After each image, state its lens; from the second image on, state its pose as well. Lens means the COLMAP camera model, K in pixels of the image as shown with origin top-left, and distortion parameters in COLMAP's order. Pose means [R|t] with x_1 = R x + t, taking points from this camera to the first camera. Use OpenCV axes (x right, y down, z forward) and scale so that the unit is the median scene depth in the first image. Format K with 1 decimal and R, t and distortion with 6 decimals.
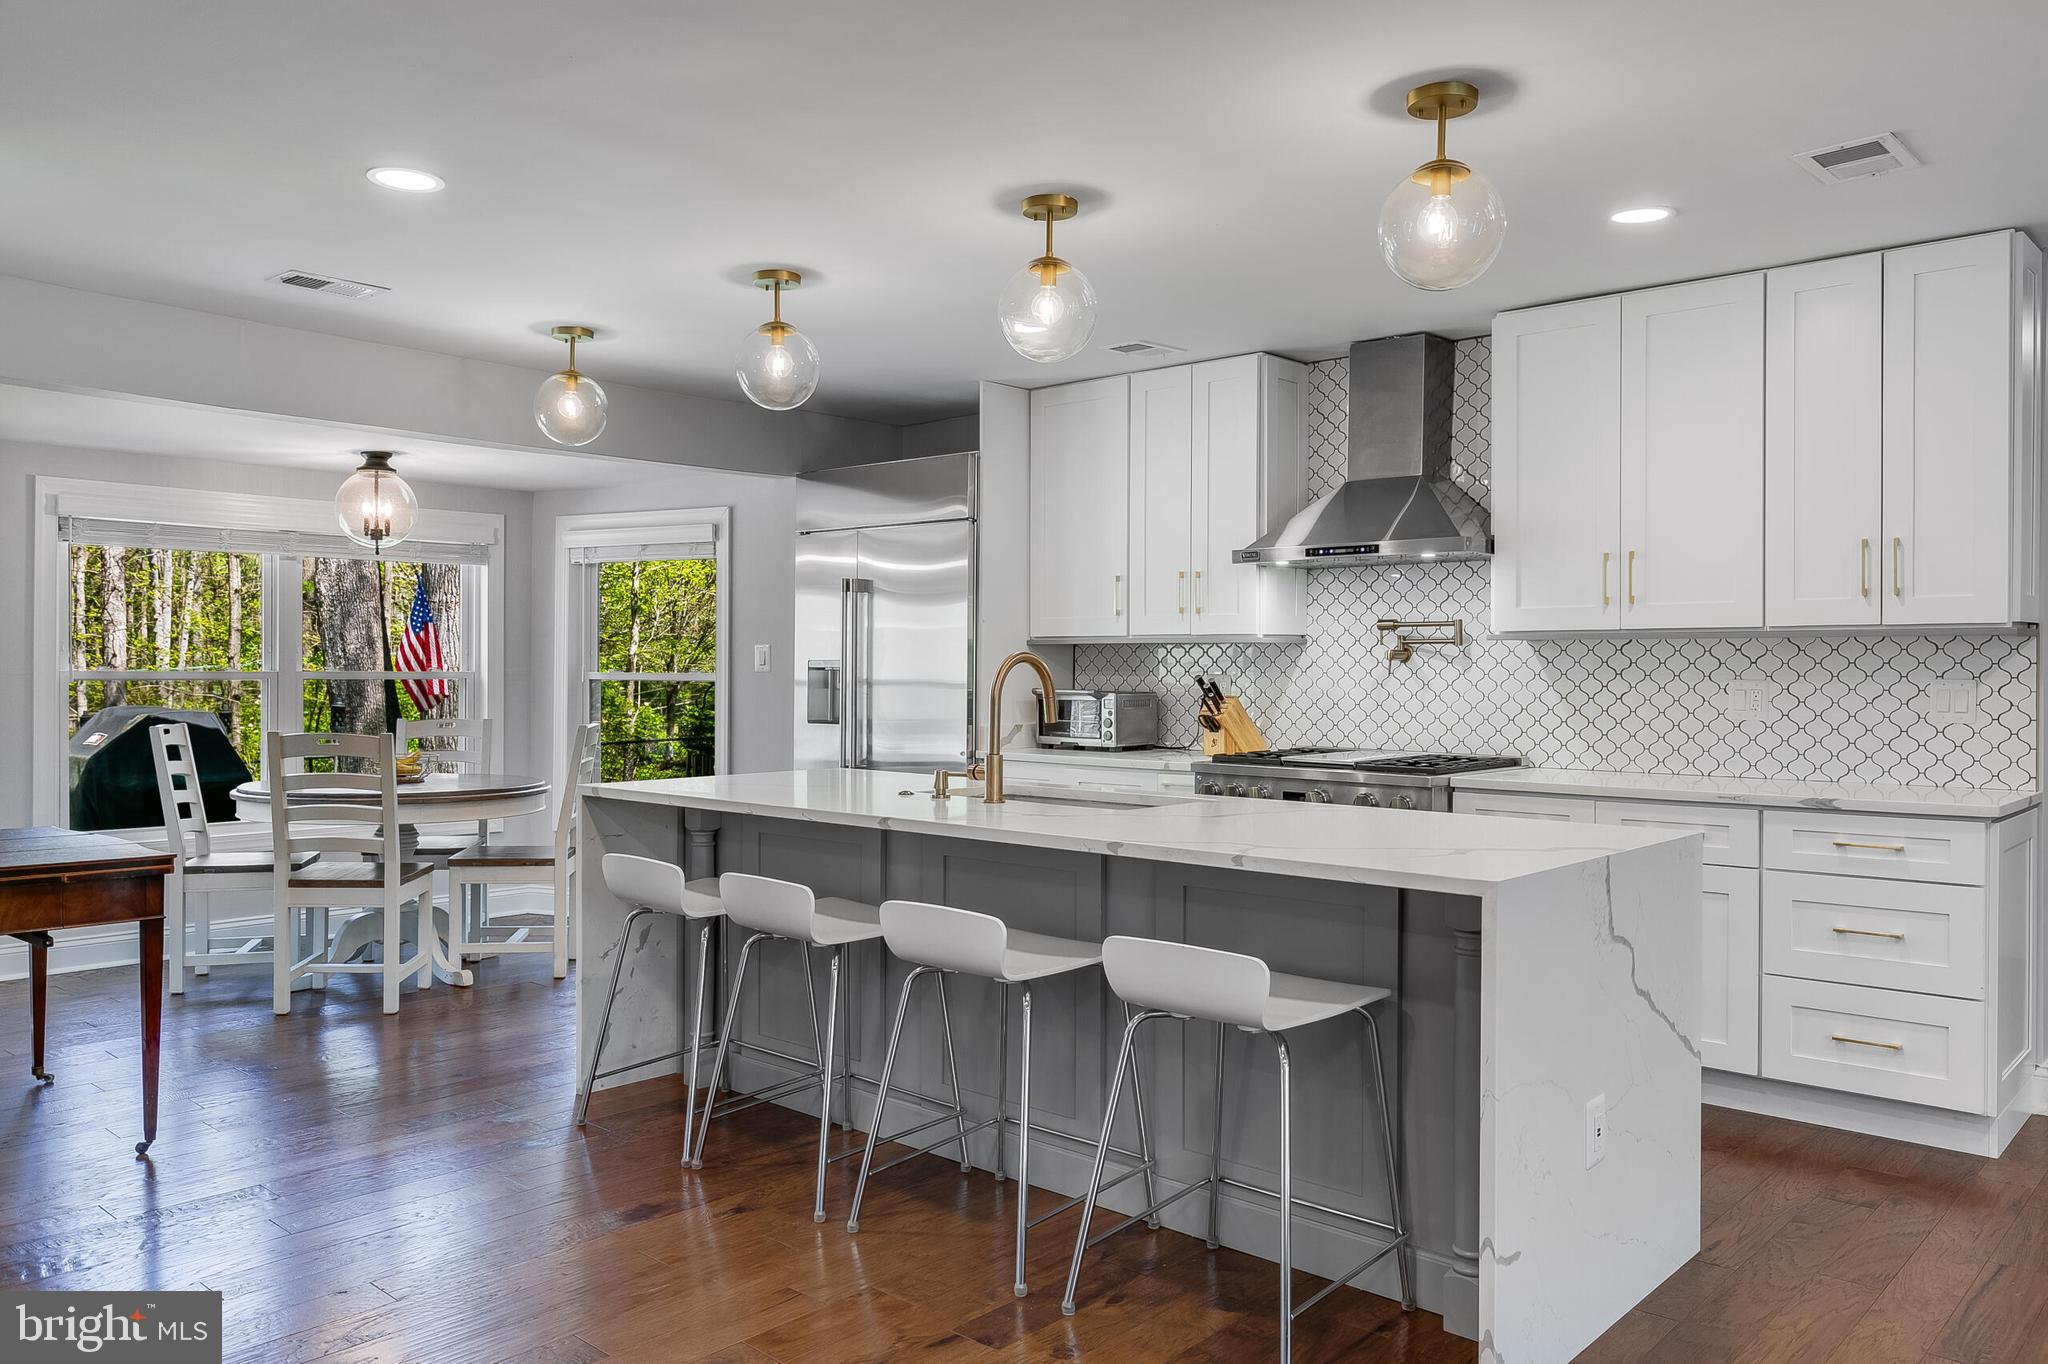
lens RADIAL K [[1502.8, 0, 1022.5], [0, 1502.8, 677.5], [0, 0, 1]] dist [-0.001415, -0.000478]
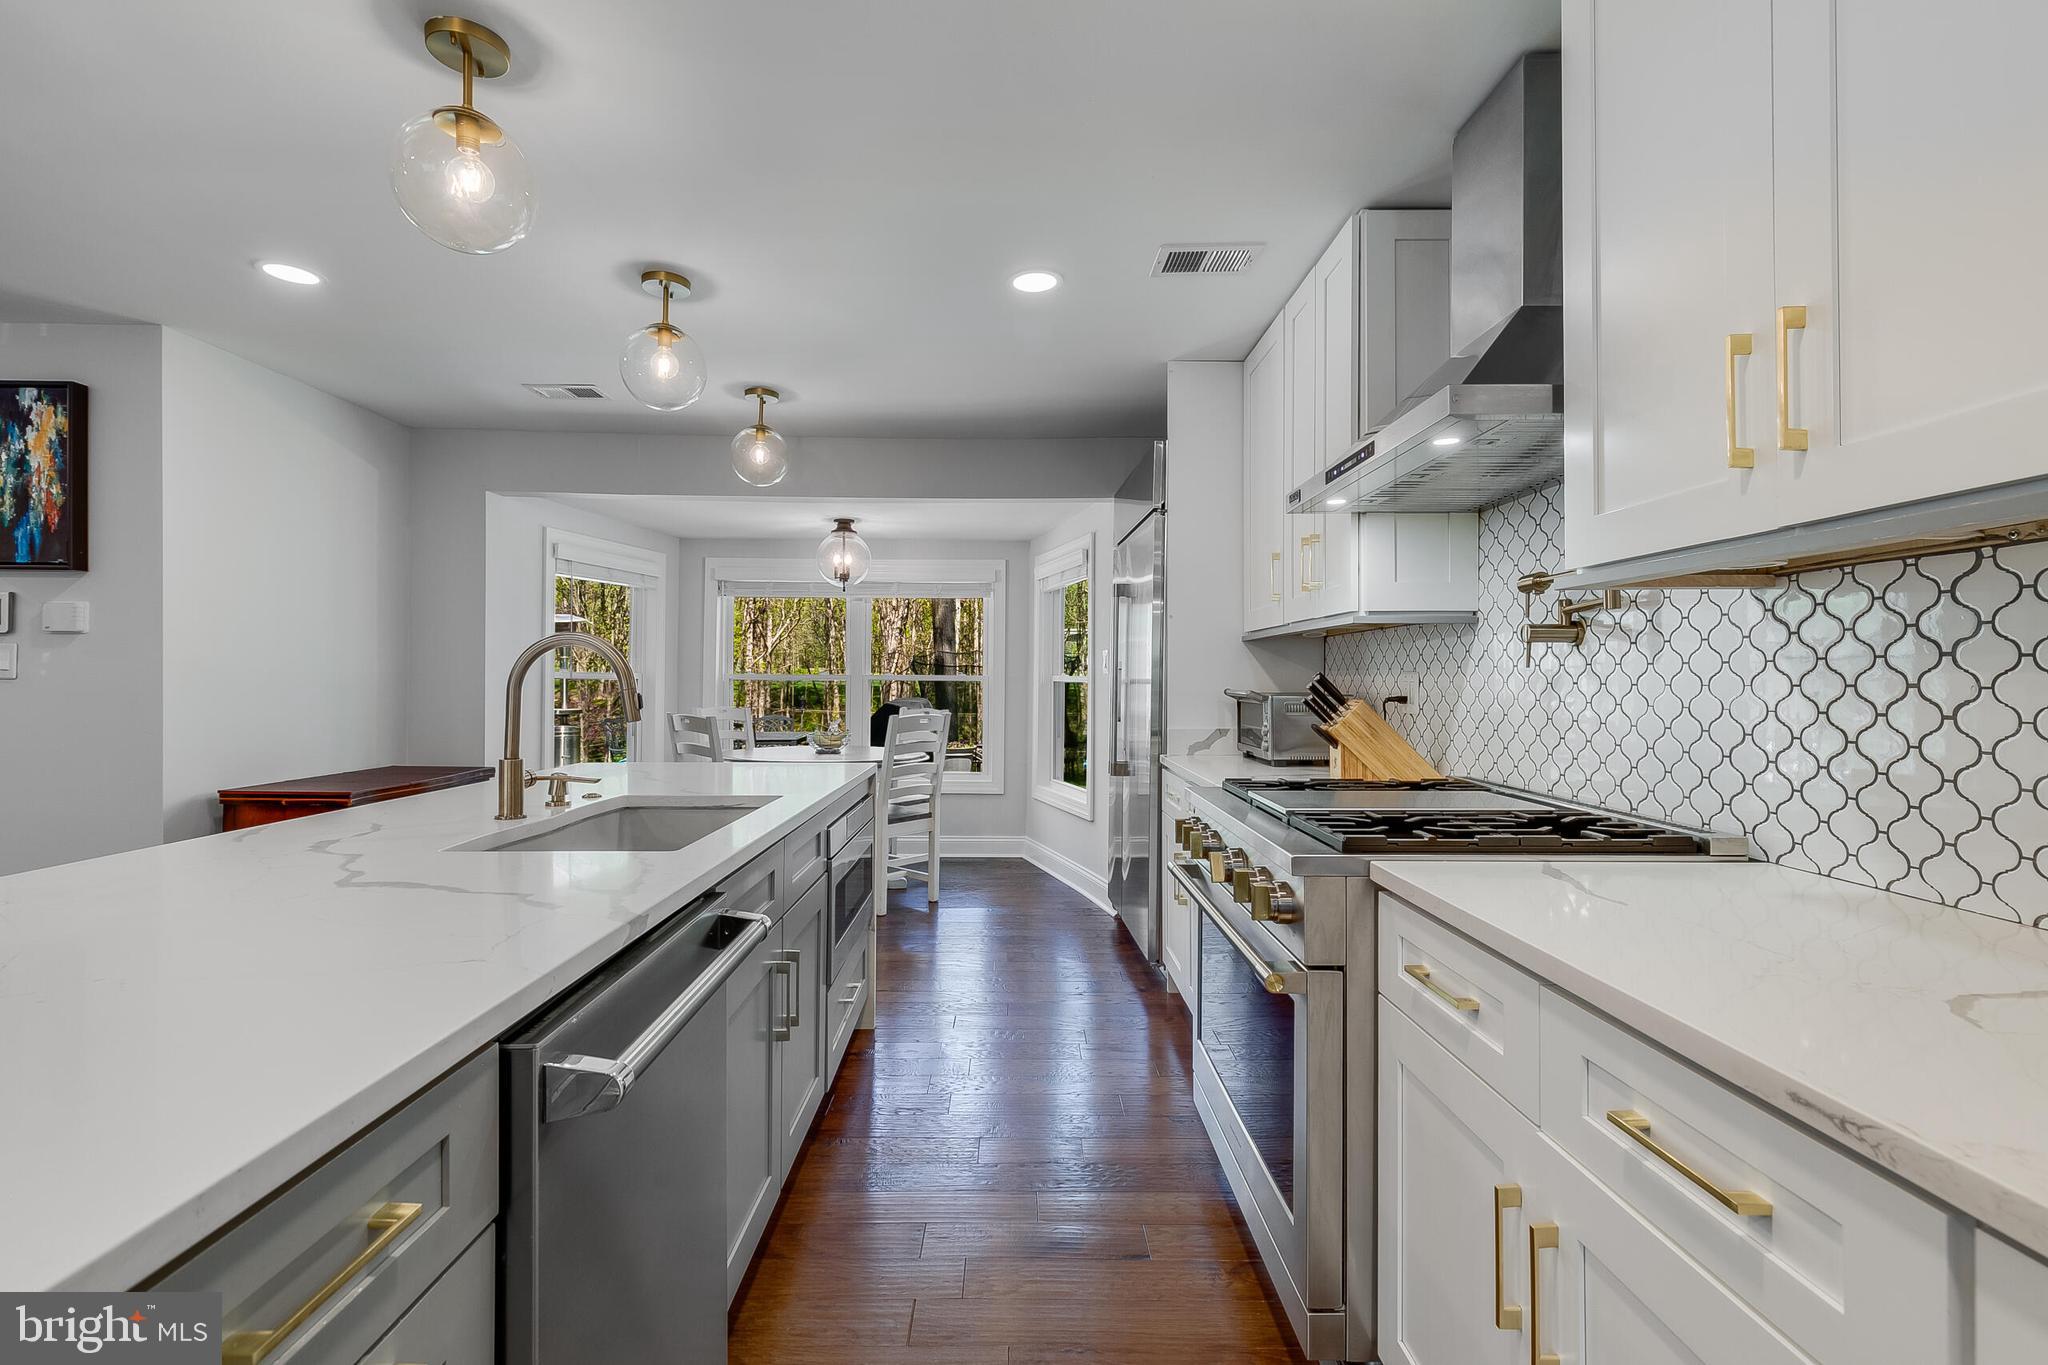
lens RADIAL K [[925.9, 0, 1023.6], [0, 925.9, 674.4], [0, 0, 1]] dist [0.001997, 0.000565]
pose [[0.678057, -0.004448, -0.734996, 0.368400], [-0.006456, 0.999907, -0.012007, 0.006625], [0.734981, 0.012887, 0.677965, 0.593467]]
